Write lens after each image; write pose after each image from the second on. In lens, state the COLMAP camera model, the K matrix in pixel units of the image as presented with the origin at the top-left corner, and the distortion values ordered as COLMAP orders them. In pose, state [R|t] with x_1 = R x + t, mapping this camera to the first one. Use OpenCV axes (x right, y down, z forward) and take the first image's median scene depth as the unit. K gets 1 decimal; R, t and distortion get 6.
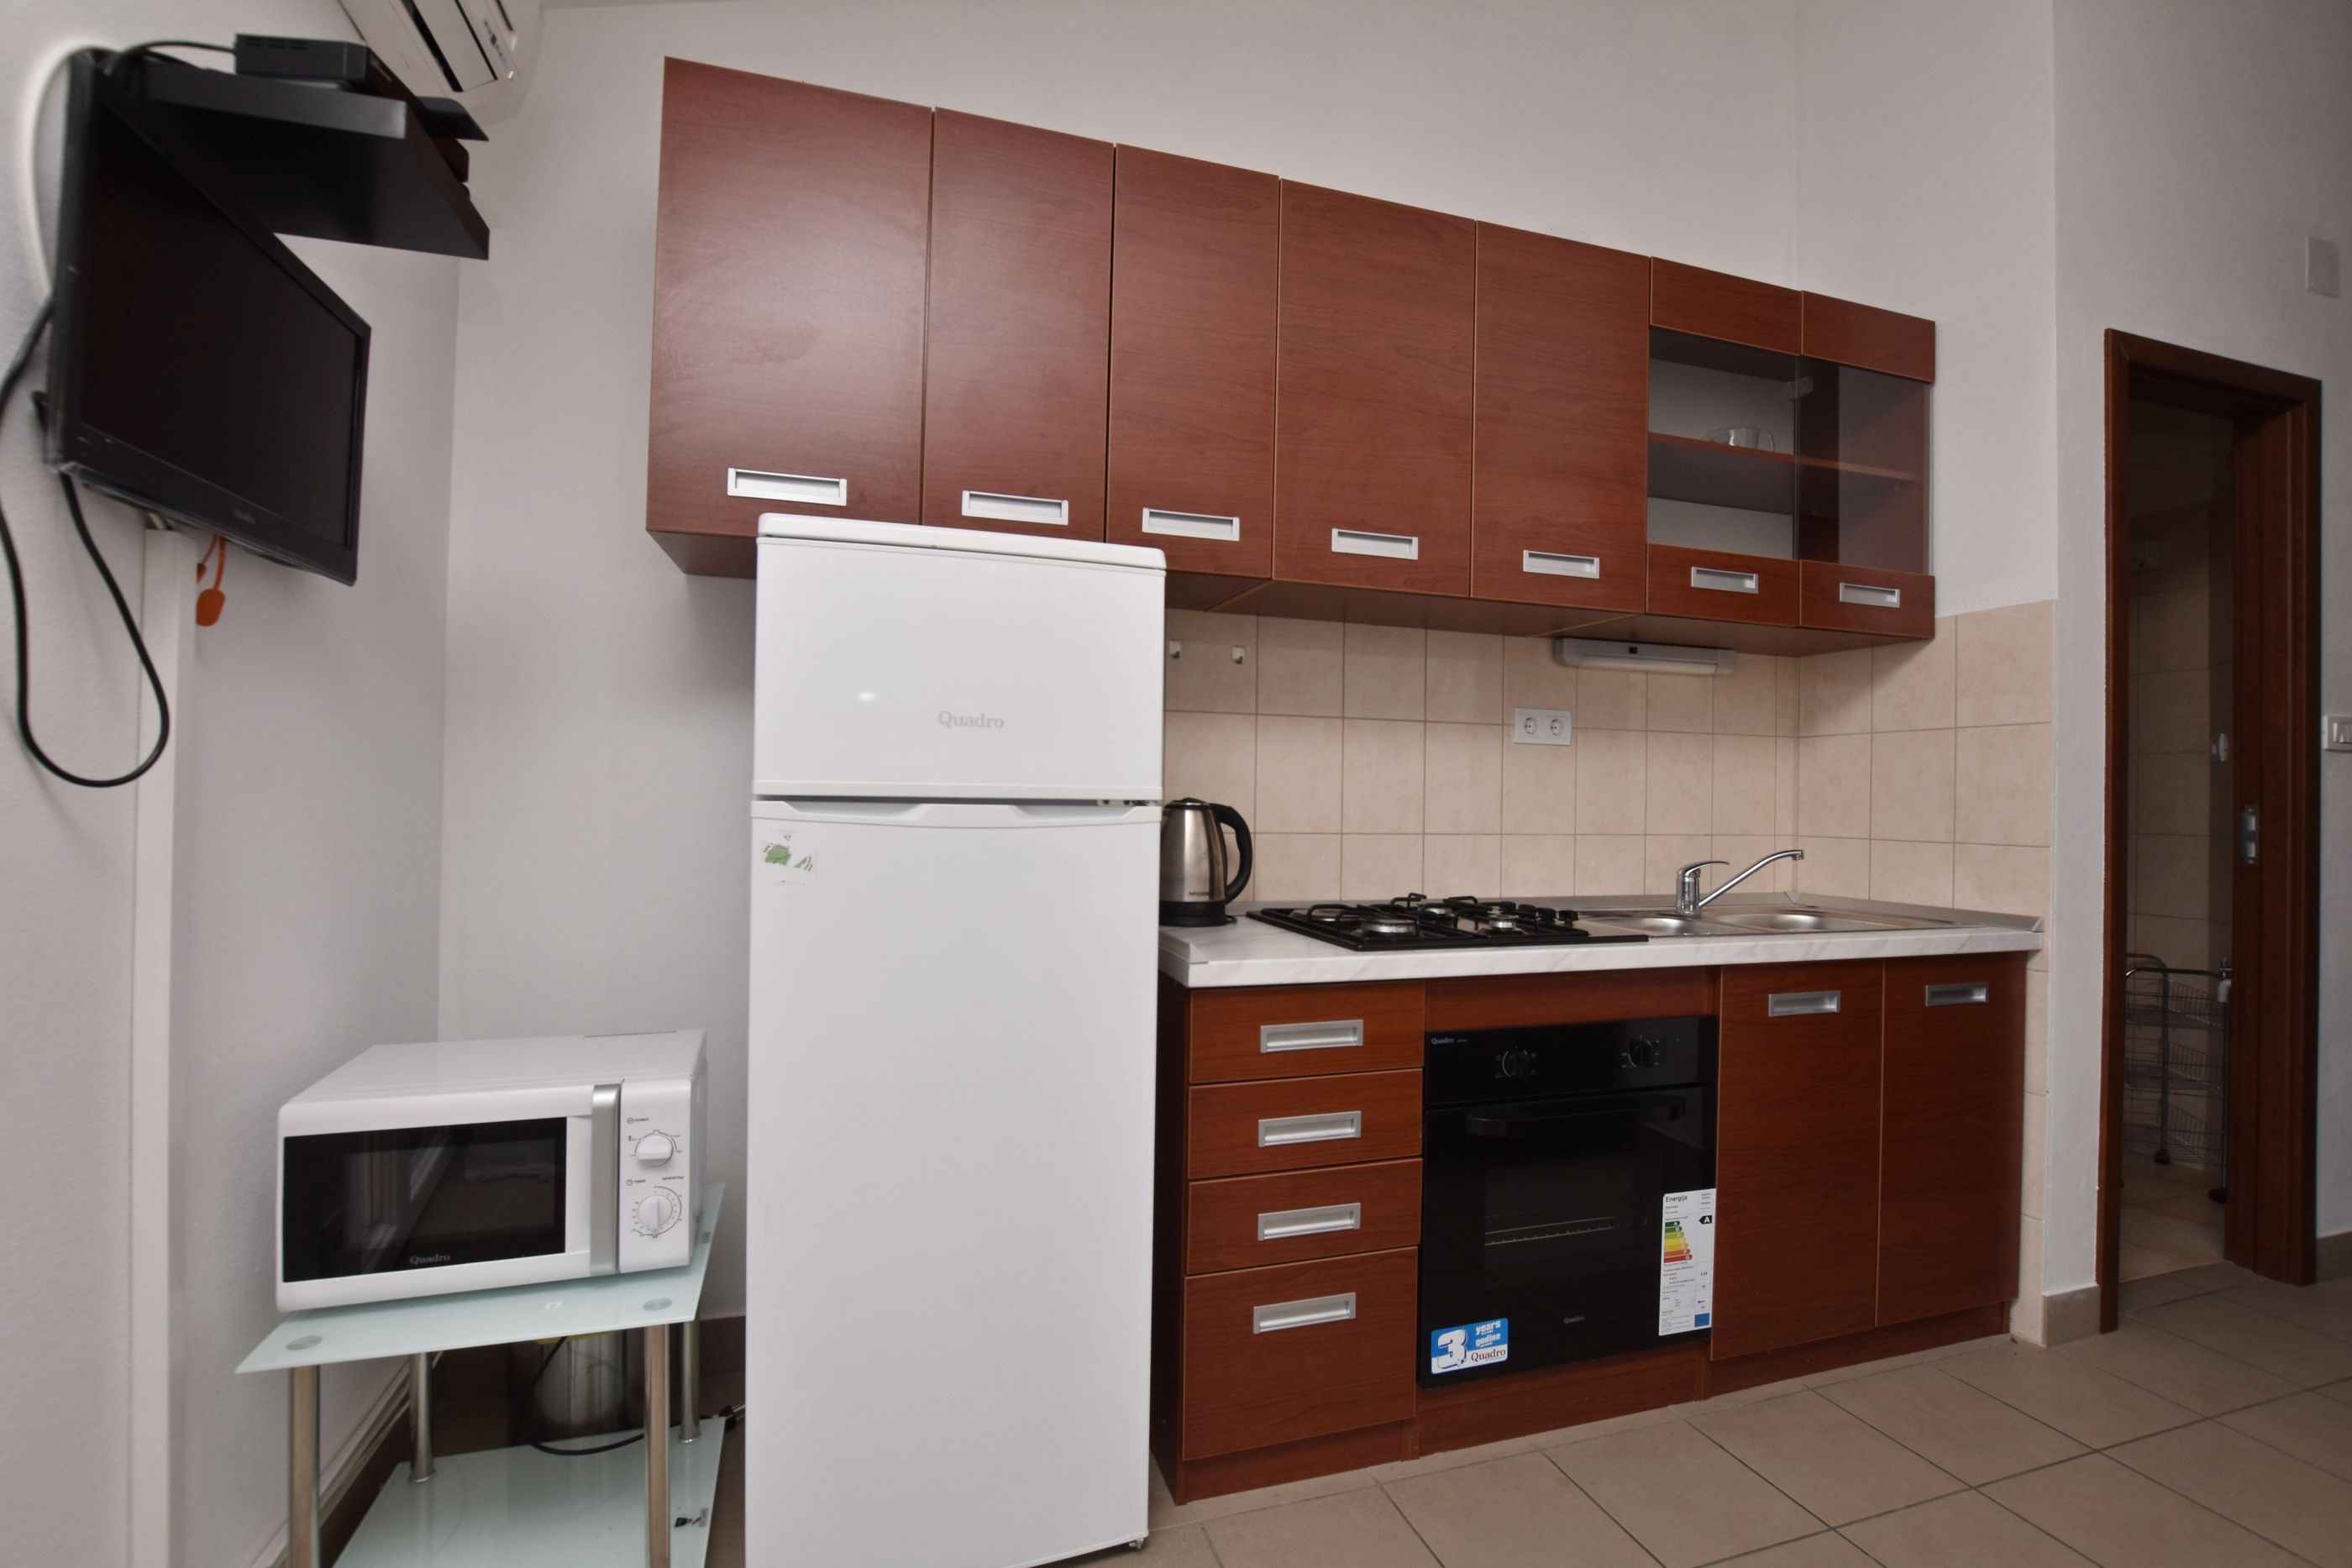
lens RADIAL K [[1054.1, 0, 1186.0], [0, 1054.1, 797.2], [0, 0, 1]] dist [-0.014830, 0.004635]
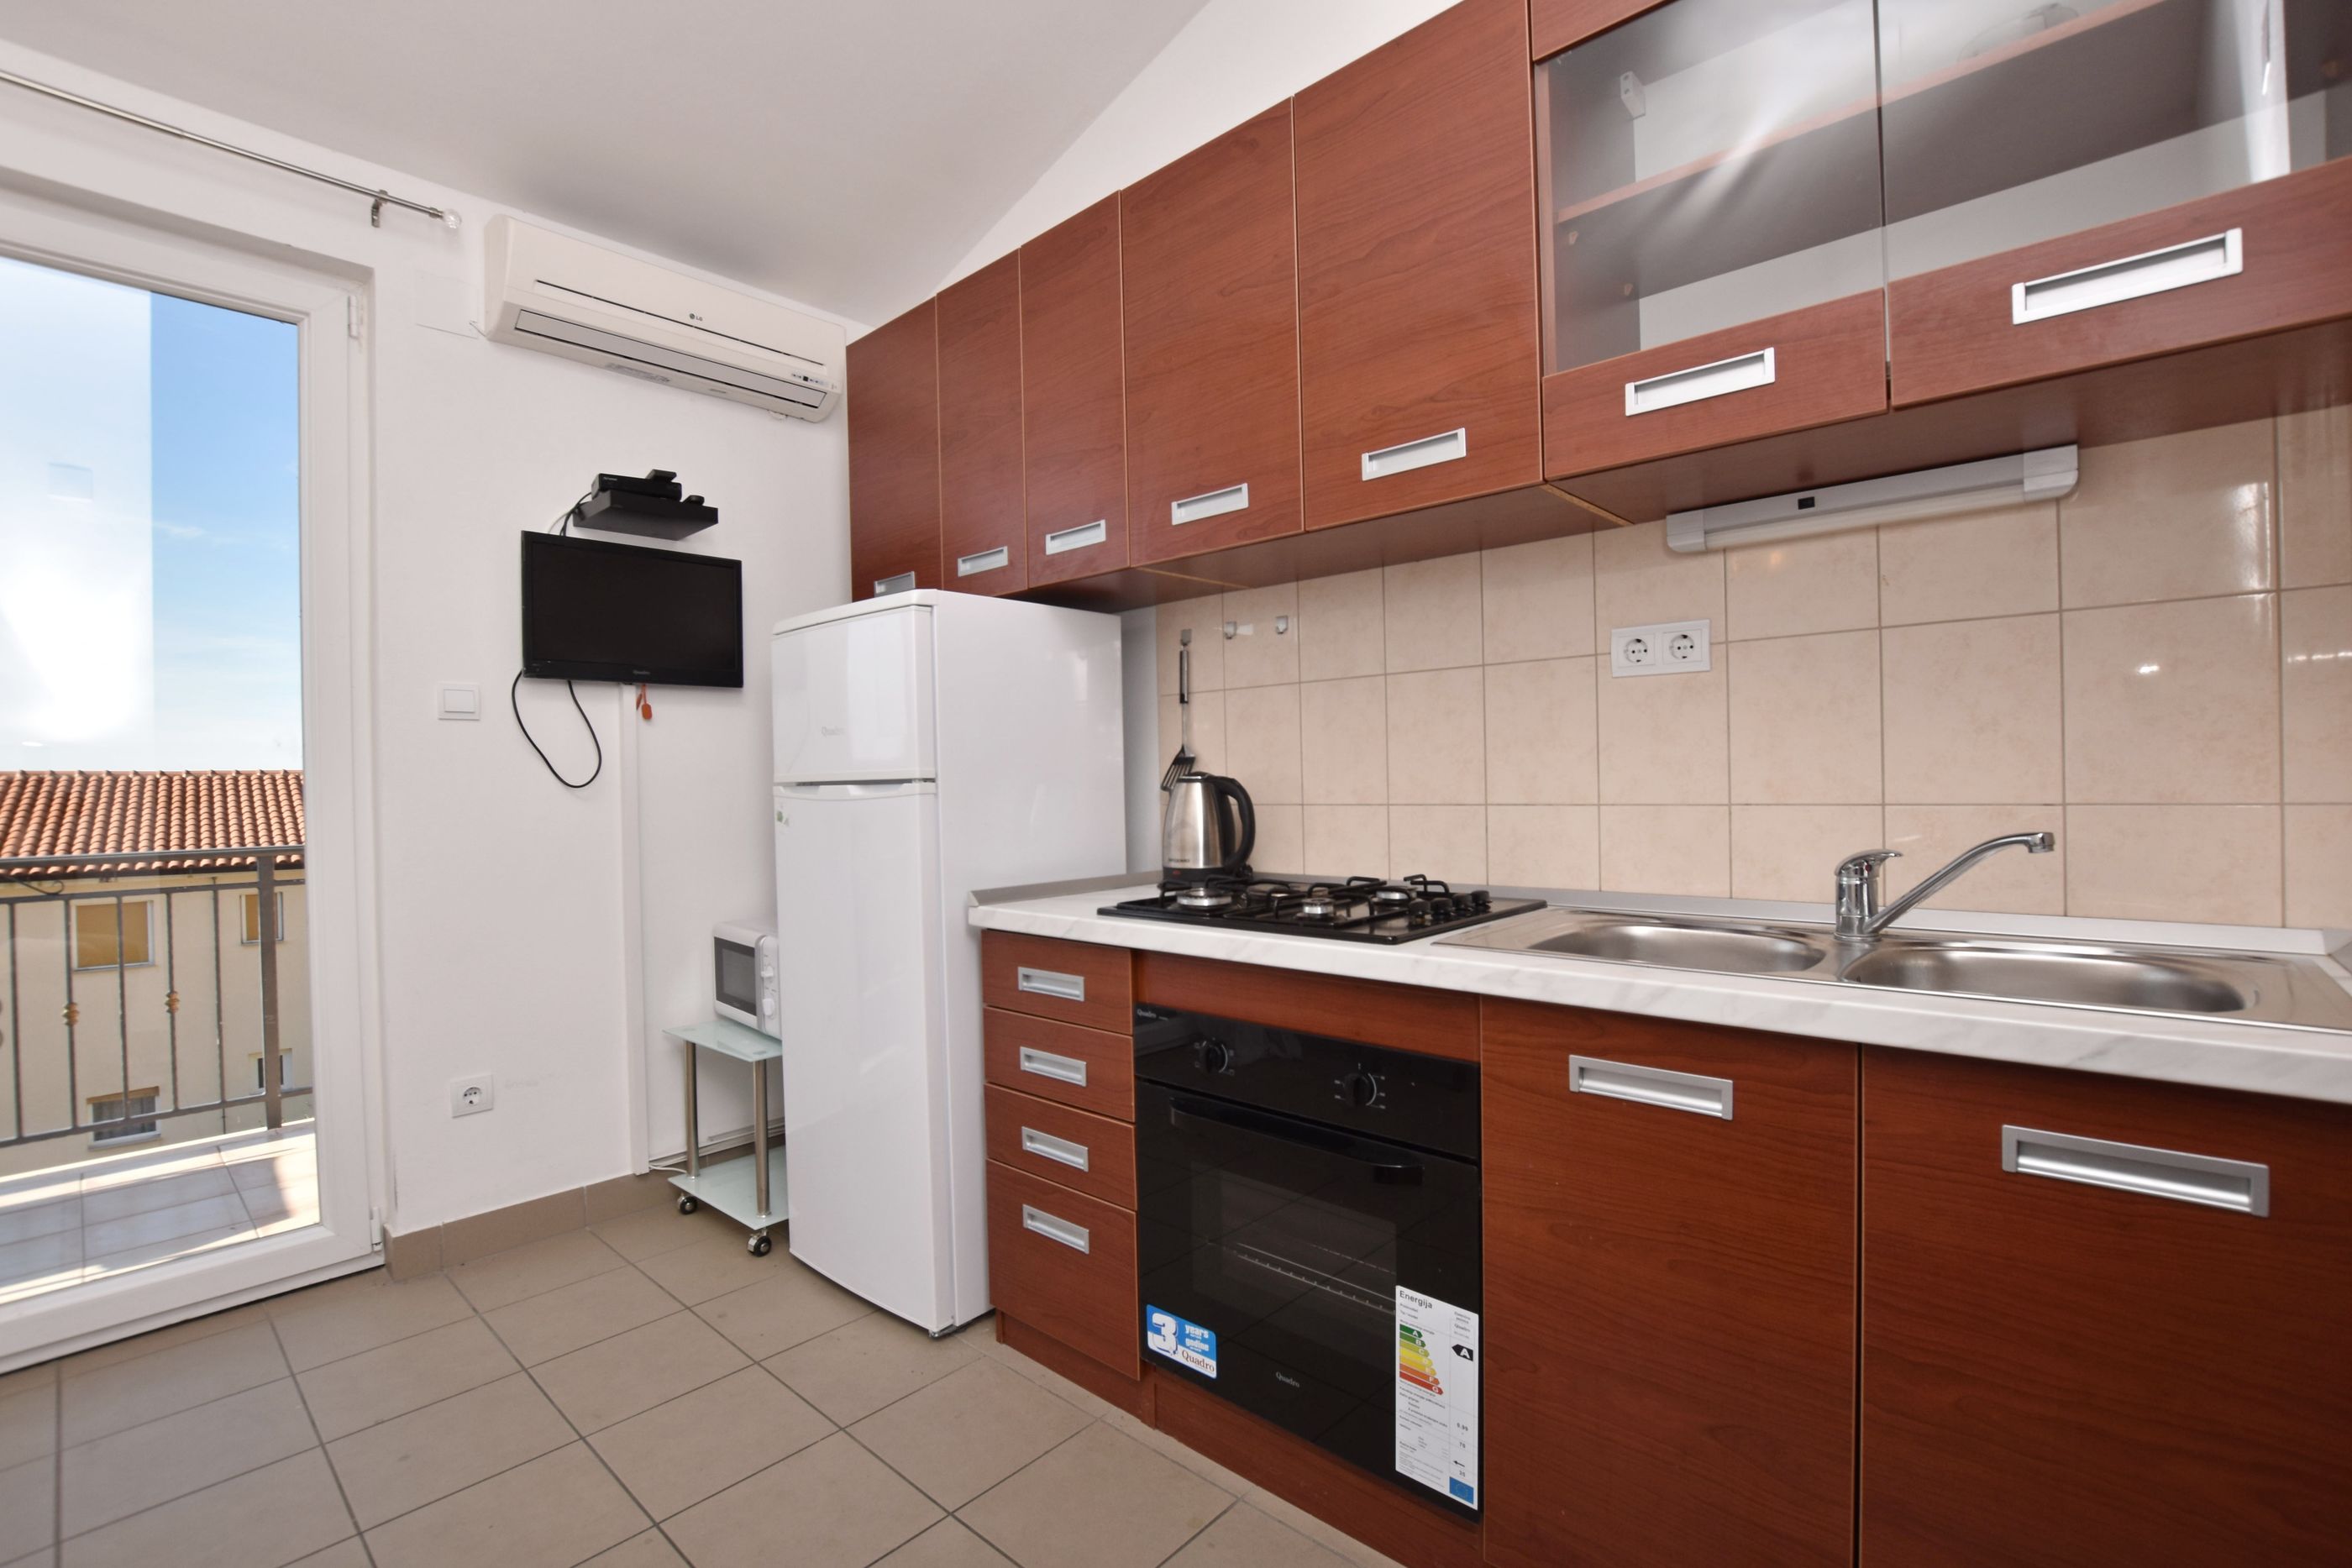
lens RADIAL K [[1054.1, 0, 1181.2], [0, 1054.1, 790.8], [0, 0, 1]] dist [-0.014830, 0.004635]
pose [[0.494301, -0.014779, -0.869165, 1.020325], [0.029430, 0.999567, -0.000259, 0.022682], [0.868793, -0.025451, 0.494522, 0.499691]]
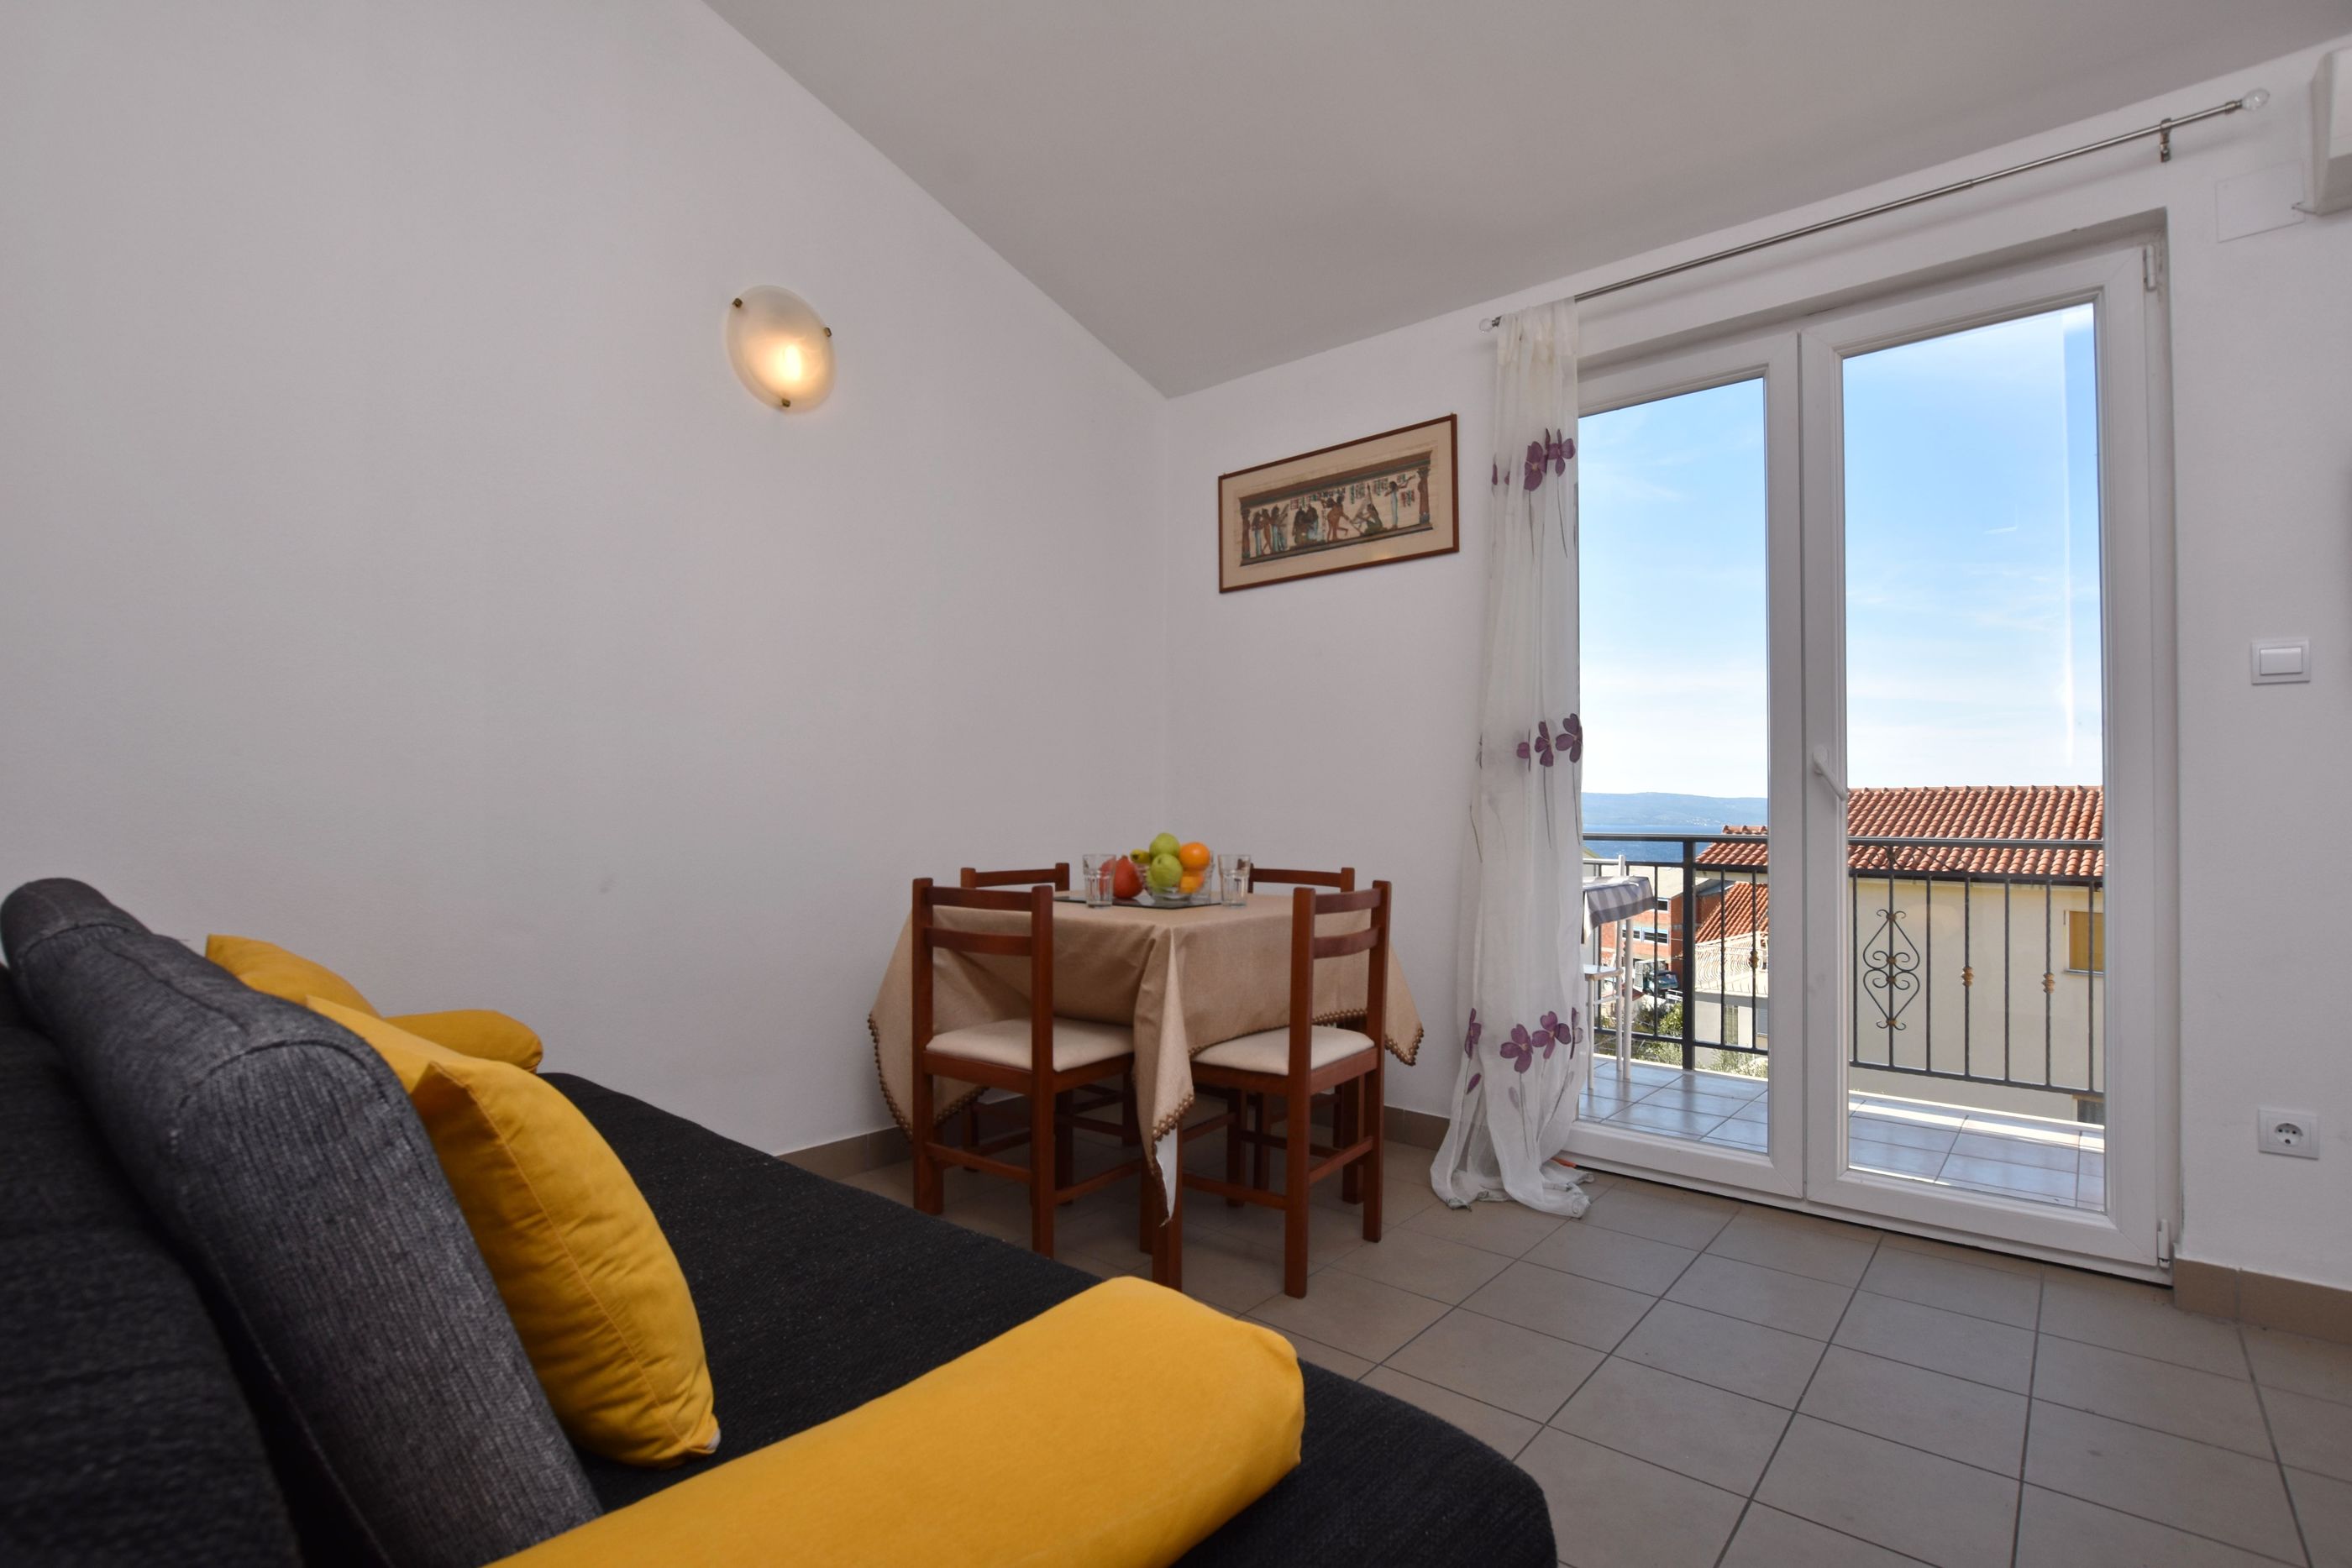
lens RADIAL K [[1079.7, 0, 1164.1], [0, 1079.7, 792.2], [0, 0, 1]] dist [-0.014117, 0.001051]
pose [[-0.844610, -0.026474, -0.534727, 1.026266], [-0.011883, 0.999458, -0.030714, 0.068278], [0.535250, -0.019587, -0.844467, 0.678952]]
